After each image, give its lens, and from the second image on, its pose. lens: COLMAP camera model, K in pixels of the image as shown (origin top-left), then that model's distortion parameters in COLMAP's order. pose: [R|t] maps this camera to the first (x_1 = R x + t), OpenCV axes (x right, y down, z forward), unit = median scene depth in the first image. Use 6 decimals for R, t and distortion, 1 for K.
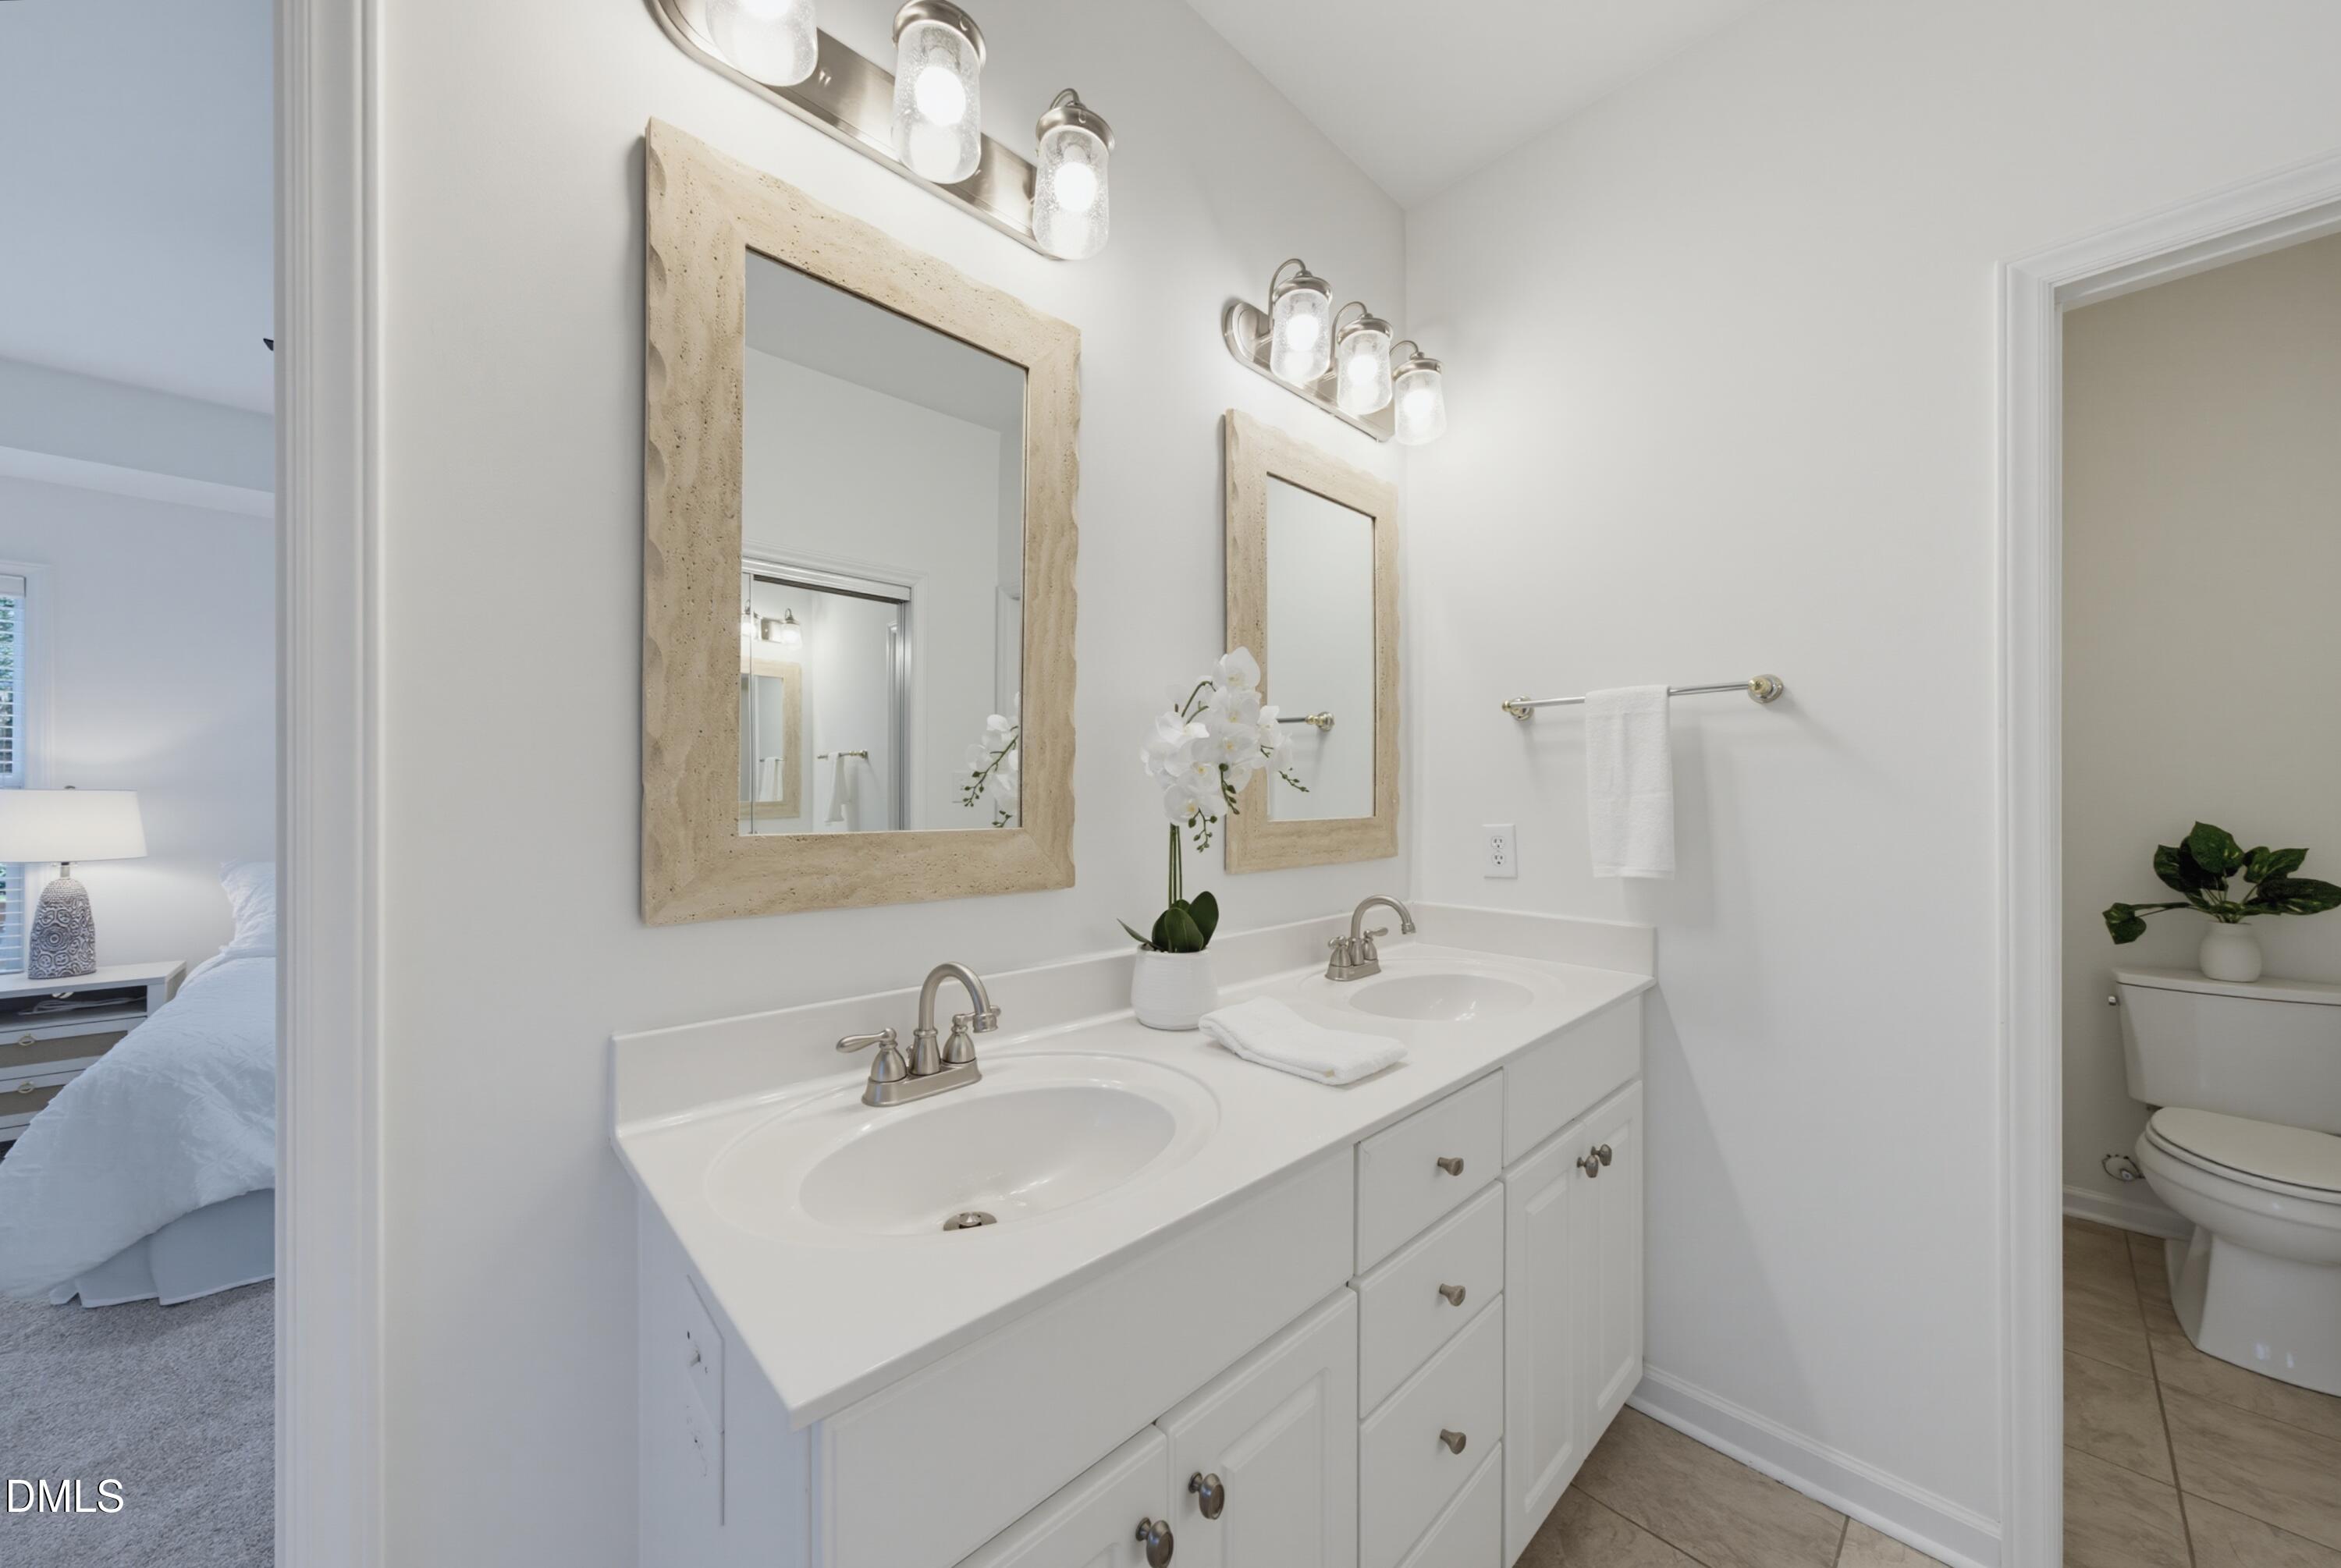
lens RADIAL K [[813.6, 0, 1185.6], [0, 813.6, 795.2], [0, 0, 1]] dist [-0.005823, 0.003030]
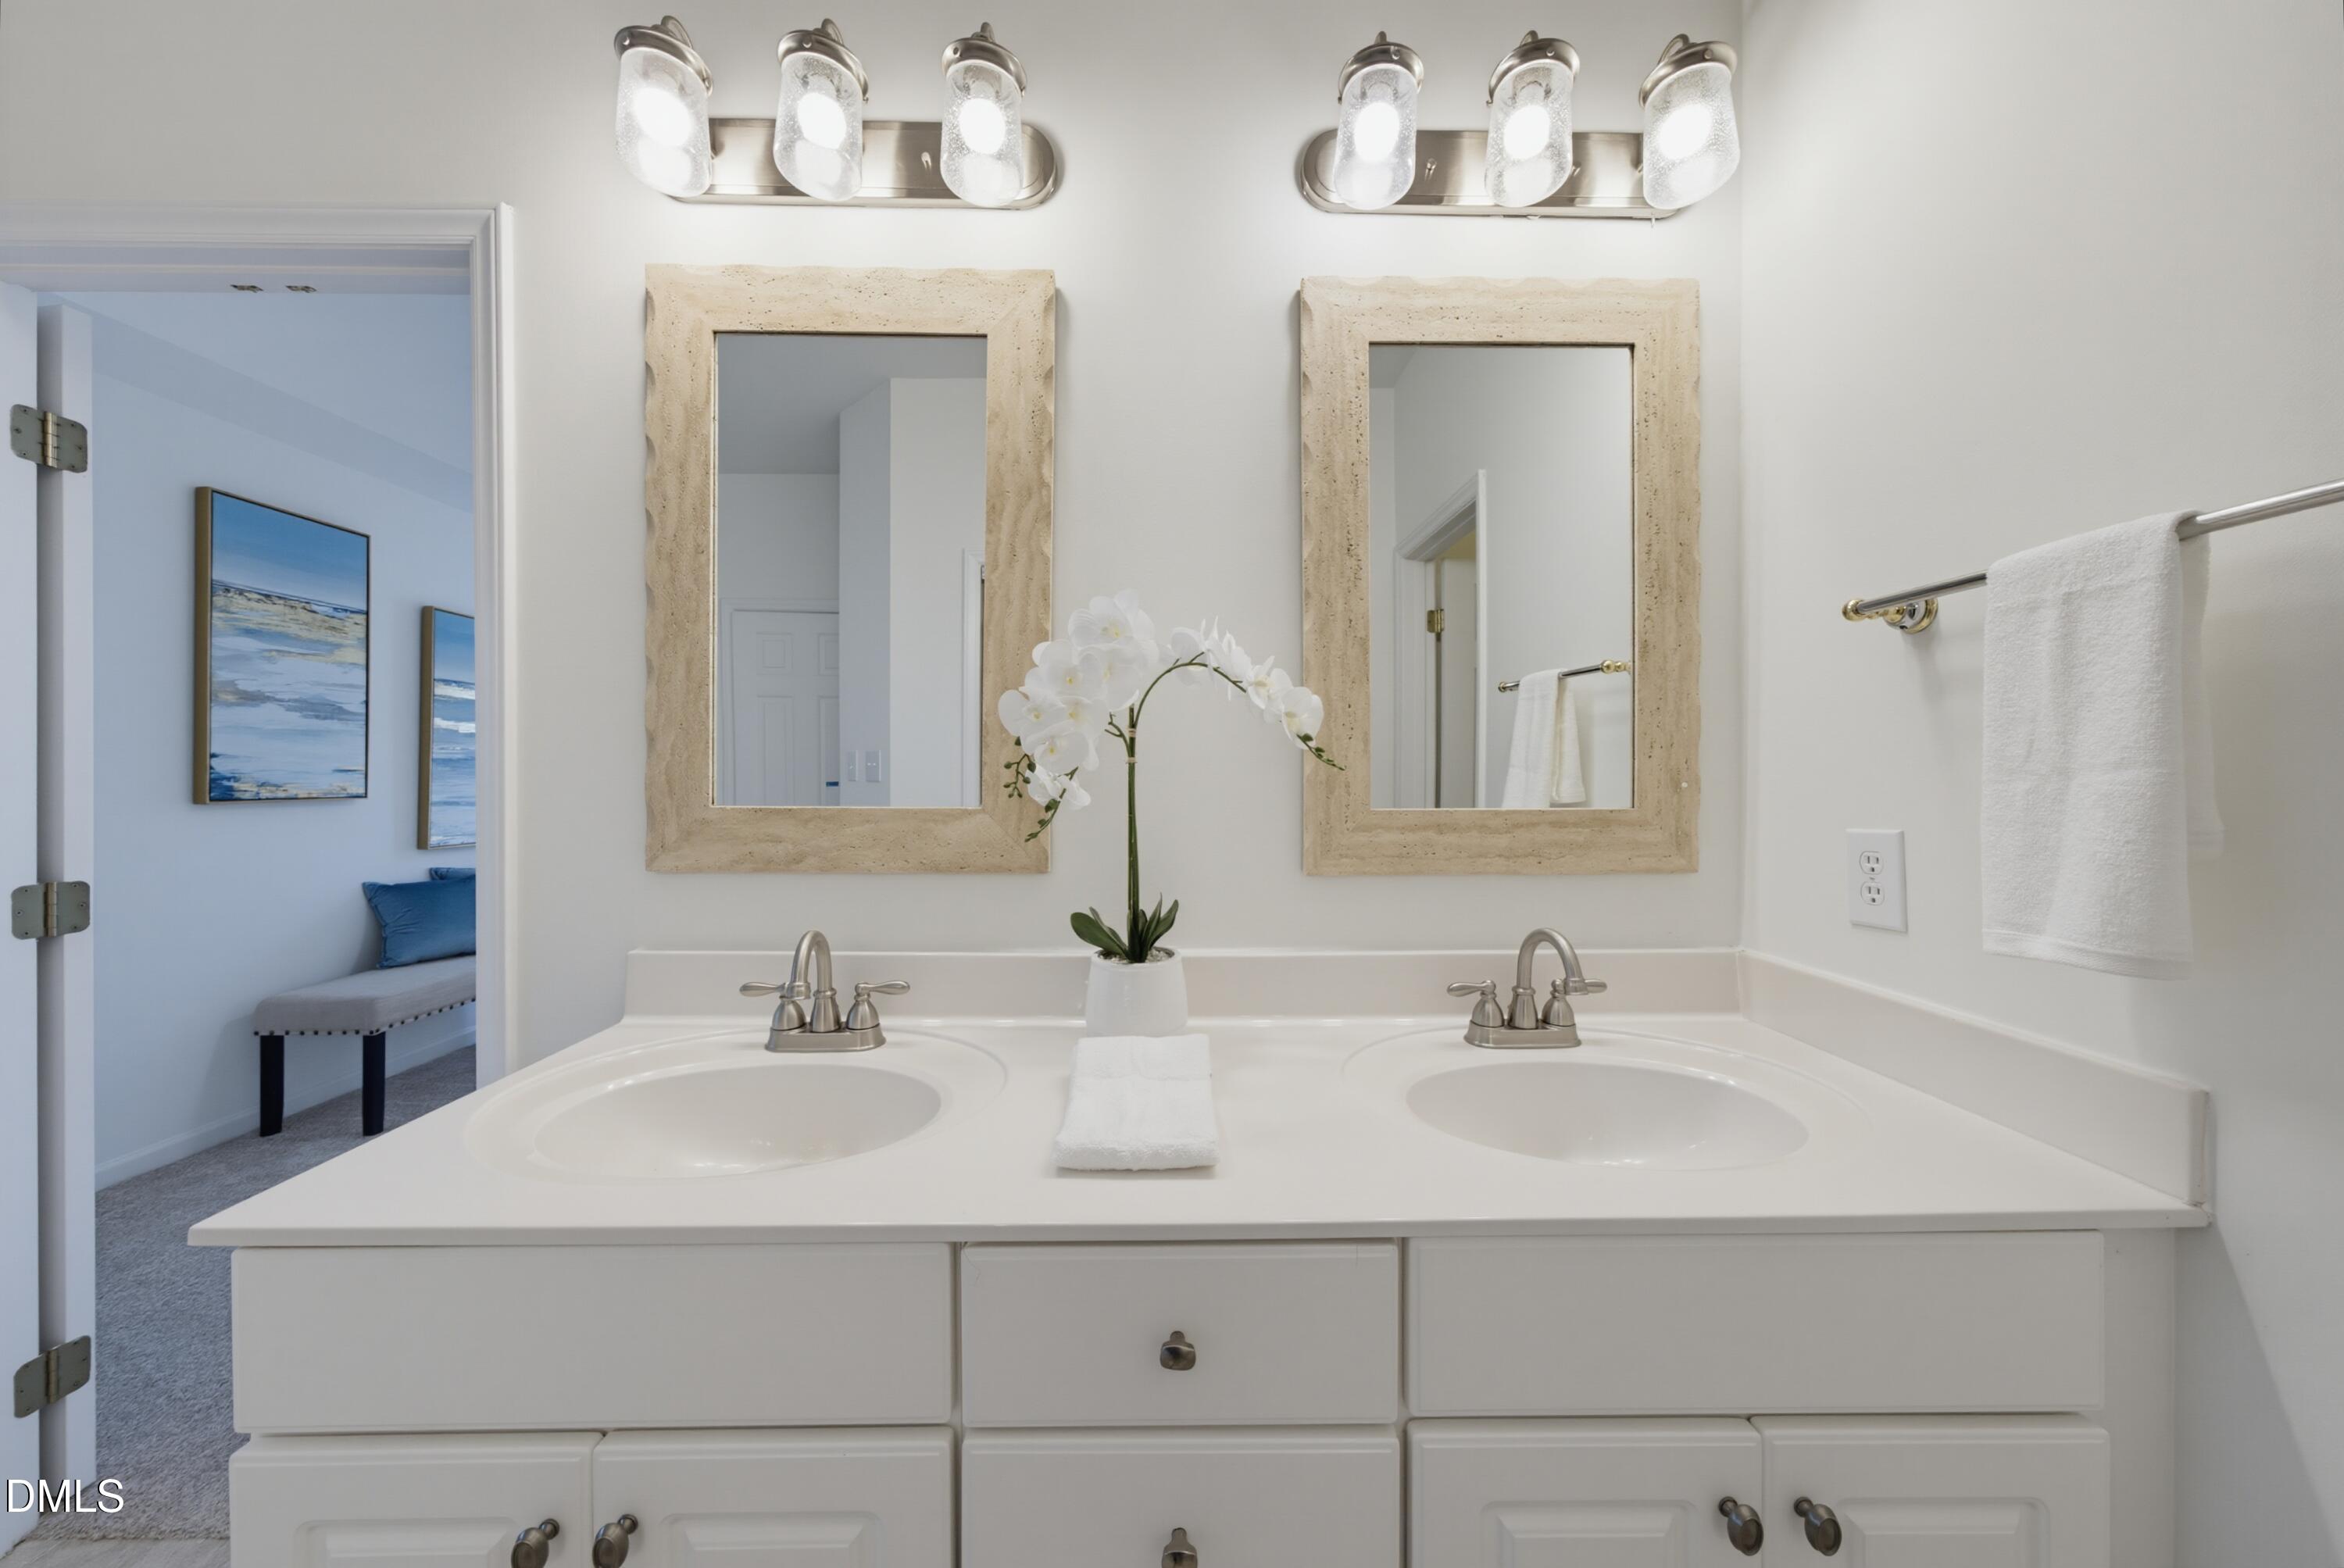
lens RADIAL K [[814.7, 0, 1173.4], [0, 814.7, 776.2], [0, 0, 1]] dist [-0.005823, 0.003030]
pose [[0.733381, 0.001542, -0.679816, 0.609982], [-0.000979, 0.999999, 0.001212, 0.000477], [0.679818, -0.000224, 0.733381, 0.421689]]
